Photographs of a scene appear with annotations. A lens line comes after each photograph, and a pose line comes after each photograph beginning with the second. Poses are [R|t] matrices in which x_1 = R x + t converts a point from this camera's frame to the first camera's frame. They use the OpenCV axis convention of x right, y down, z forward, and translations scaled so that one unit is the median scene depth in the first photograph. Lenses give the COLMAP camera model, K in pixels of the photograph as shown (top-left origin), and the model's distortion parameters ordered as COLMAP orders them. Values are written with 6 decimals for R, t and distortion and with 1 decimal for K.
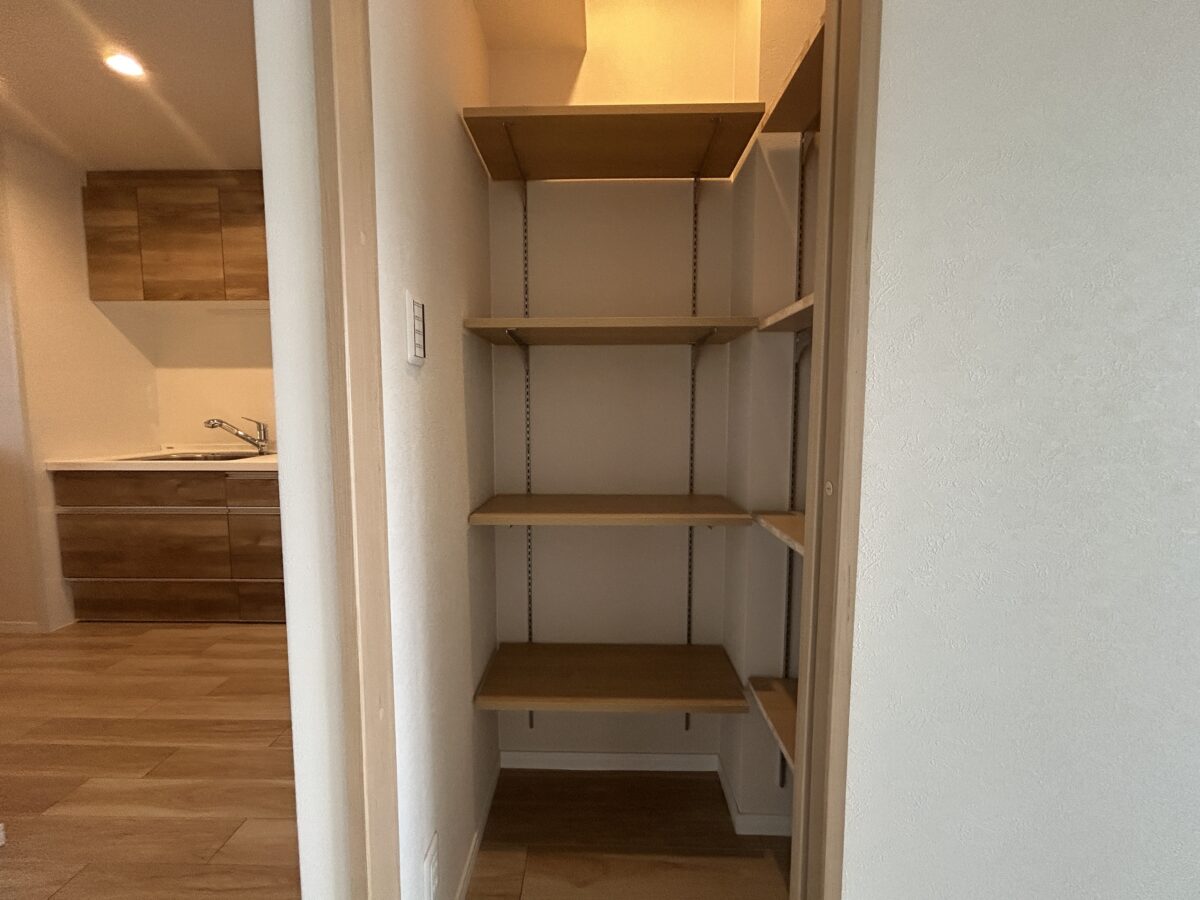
lens RADIAL K [[489.8, 0, 595.4], [0, 489.8, 448.2], [0, 0, 1]] dist [-0.000369, 0.001558]
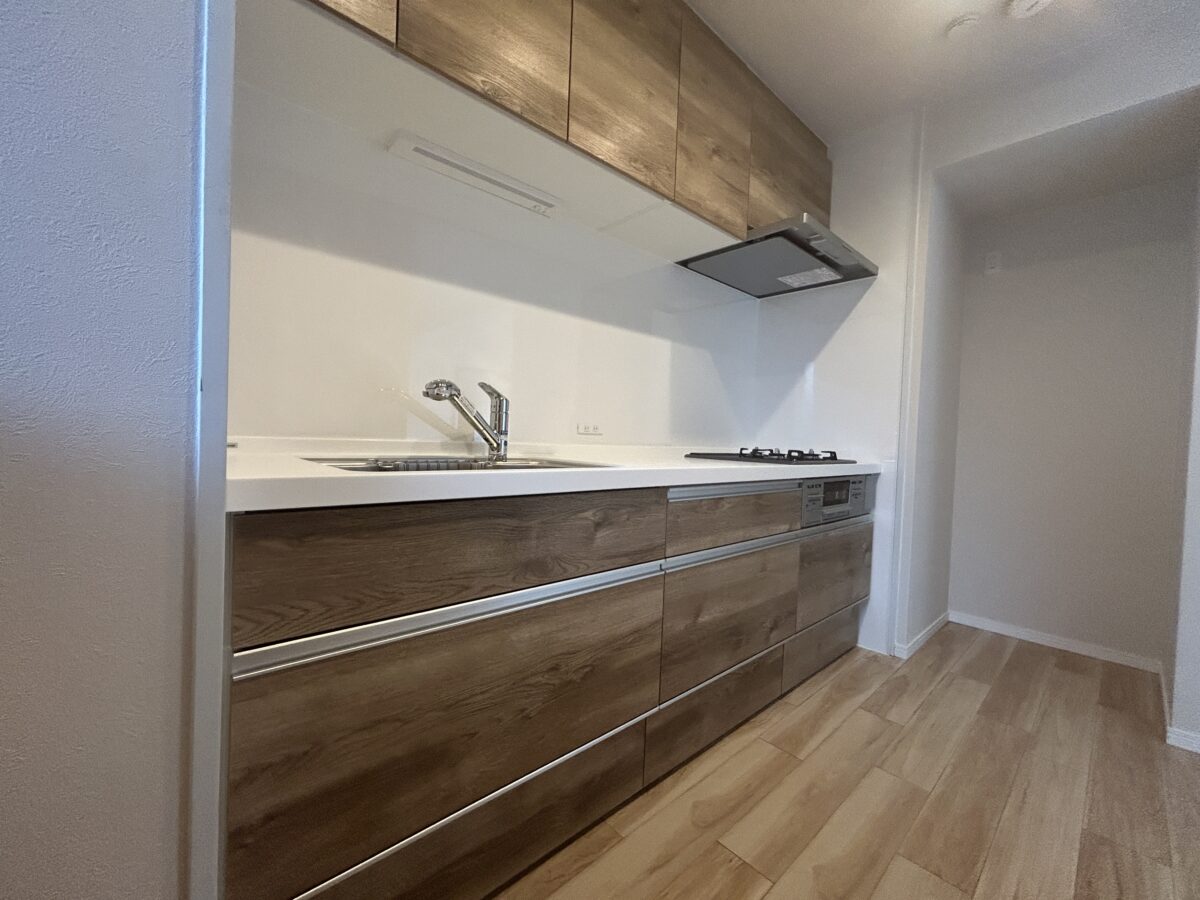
lens RADIAL K [[489.8, 0, 596.4], [0, 489.8, 448.6], [0, 0, 1]] dist [-0.000369, 0.001558]
pose [[0.726507, 0.013517, 0.687026, -1.130355], [0.016796, 0.999158, -0.037419, 0.024994], [-0.686954, 0.038725, 0.725668, 0.674428]]
